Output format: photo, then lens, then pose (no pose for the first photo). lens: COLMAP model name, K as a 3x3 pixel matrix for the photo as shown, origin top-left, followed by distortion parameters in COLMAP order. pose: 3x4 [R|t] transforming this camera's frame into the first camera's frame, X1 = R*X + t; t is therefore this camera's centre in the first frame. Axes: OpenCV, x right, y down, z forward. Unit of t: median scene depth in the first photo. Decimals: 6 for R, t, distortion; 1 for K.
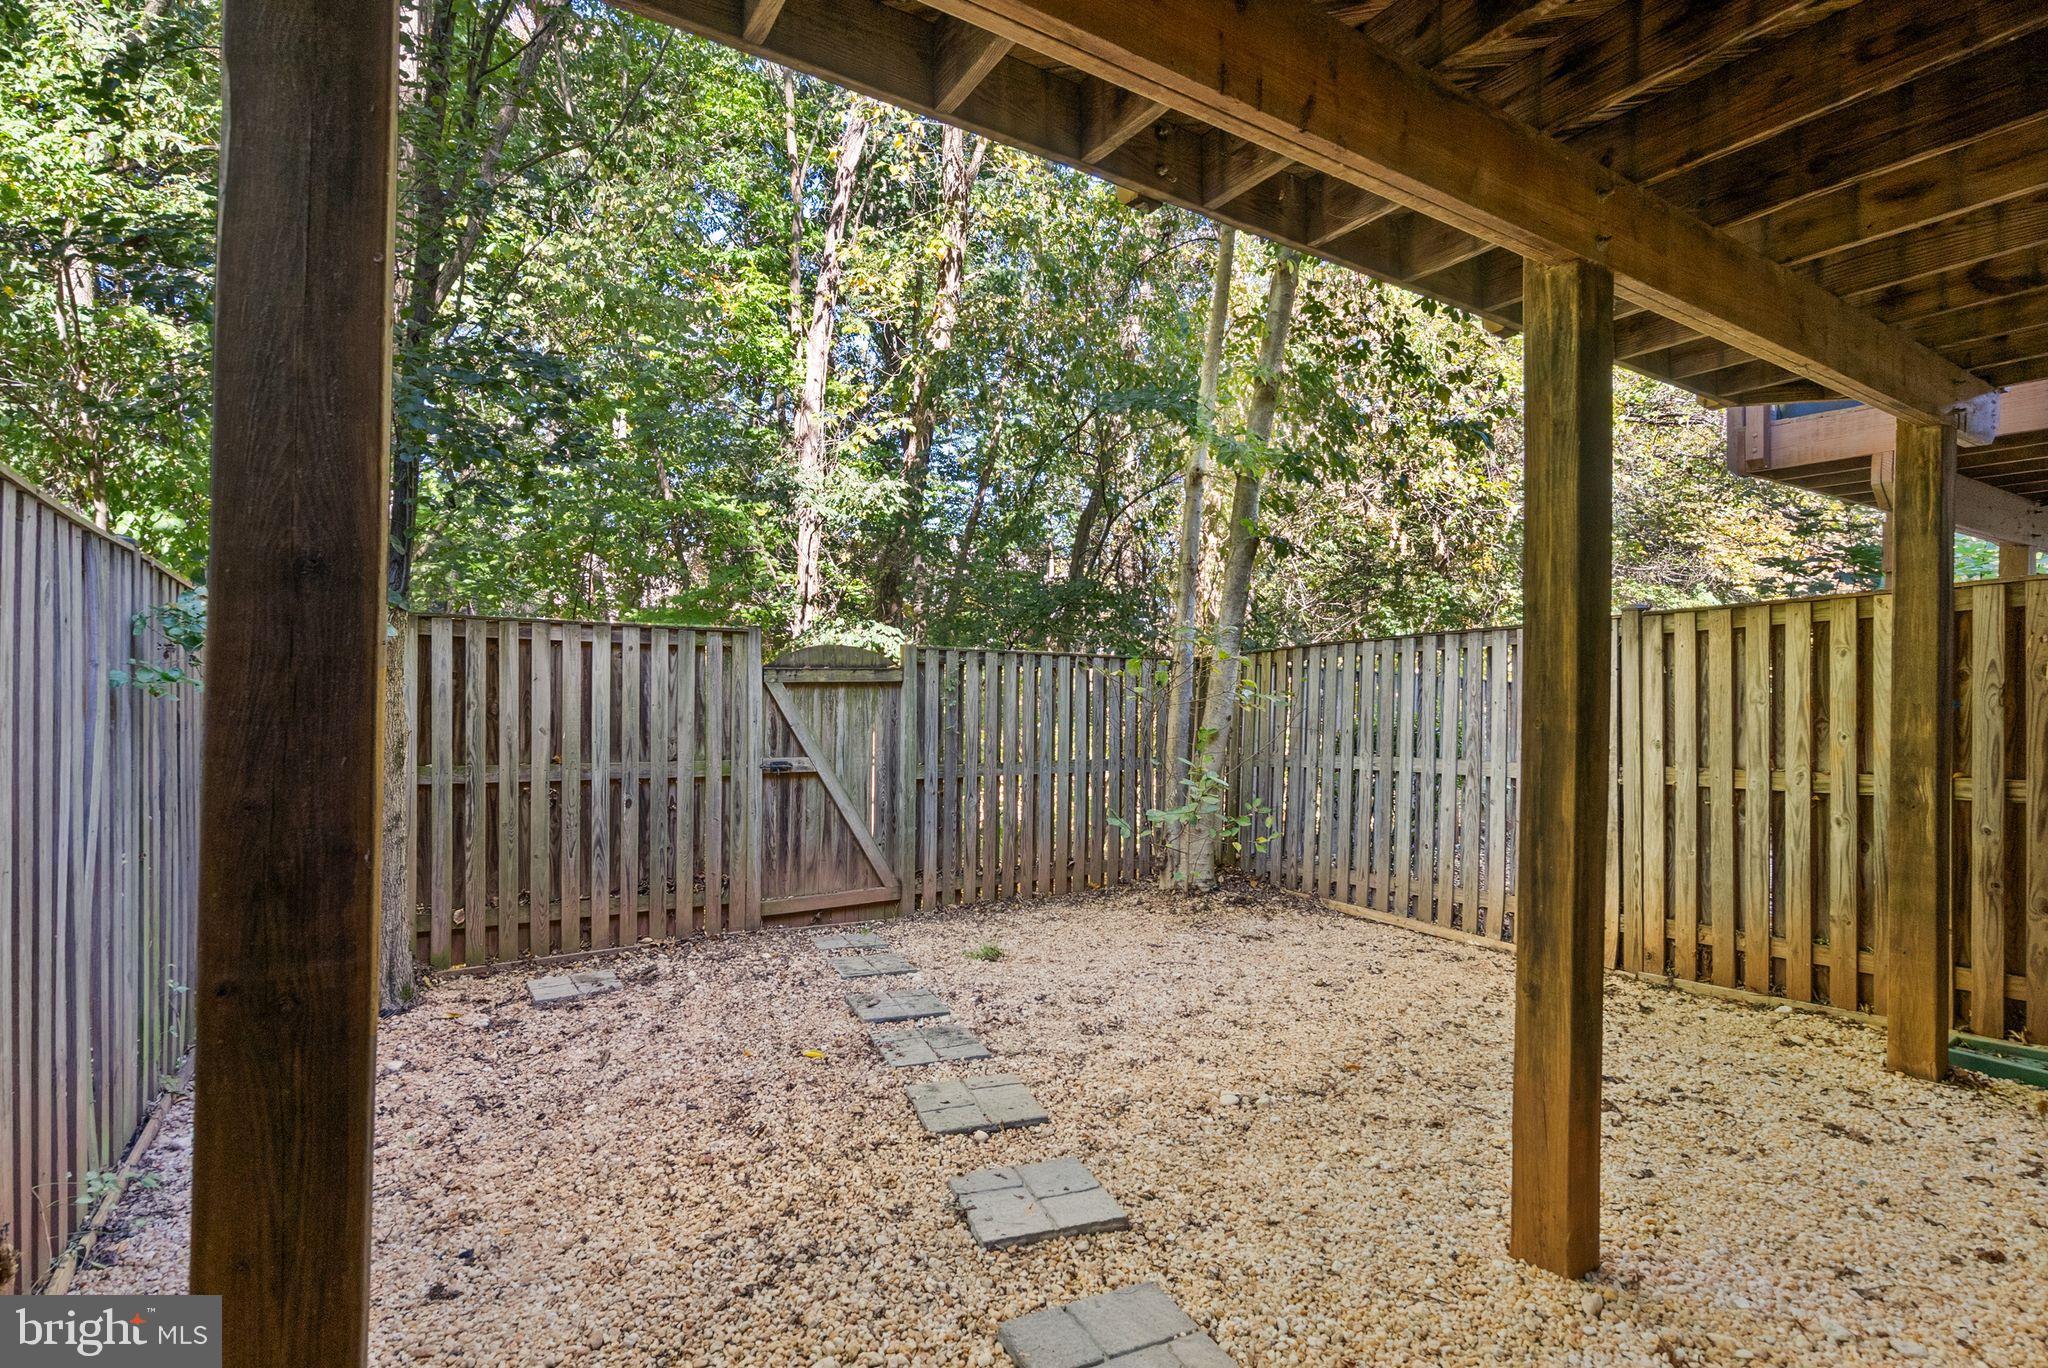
lens RADIAL K [[933.3, 0, 1024.1], [0, 933.3, 667.5], [0, 0, 1]] dist [-0.002750, -0.000273]
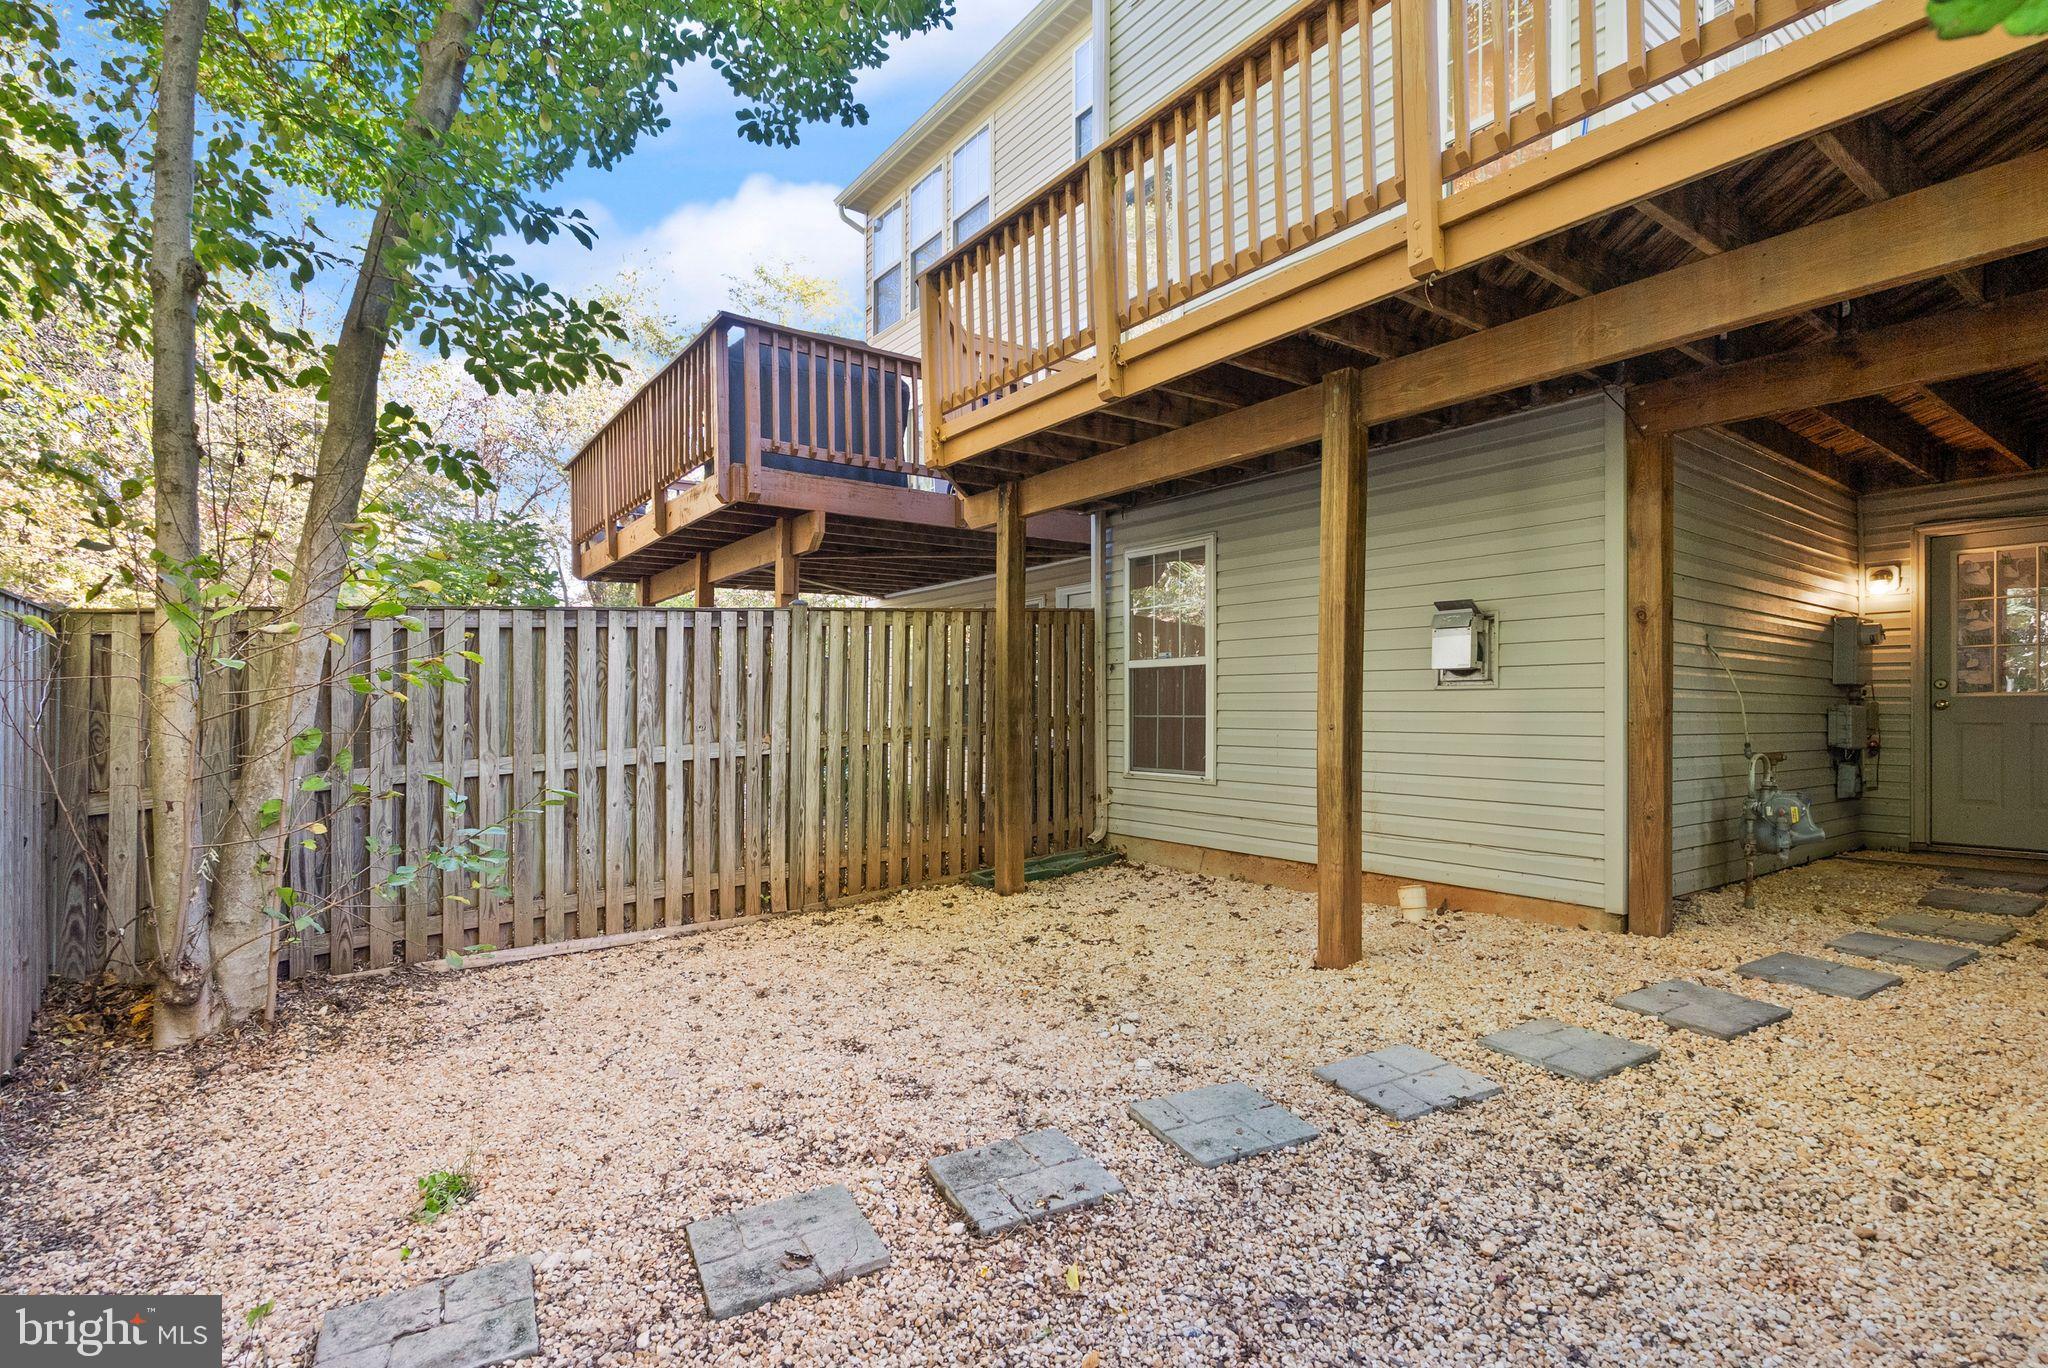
lens RADIAL K [[950.3, 0, 1019.6], [0, 950.3, 699.1], [0, 0, 1]] dist [-0.001174, 0.000157]
pose [[-0.033608, -0.016313, 0.999302, -0.595430], [-0.007556, 0.999842, 0.016068, 0.039019], [-0.999407, -0.007011, -0.033726, 0.785763]]
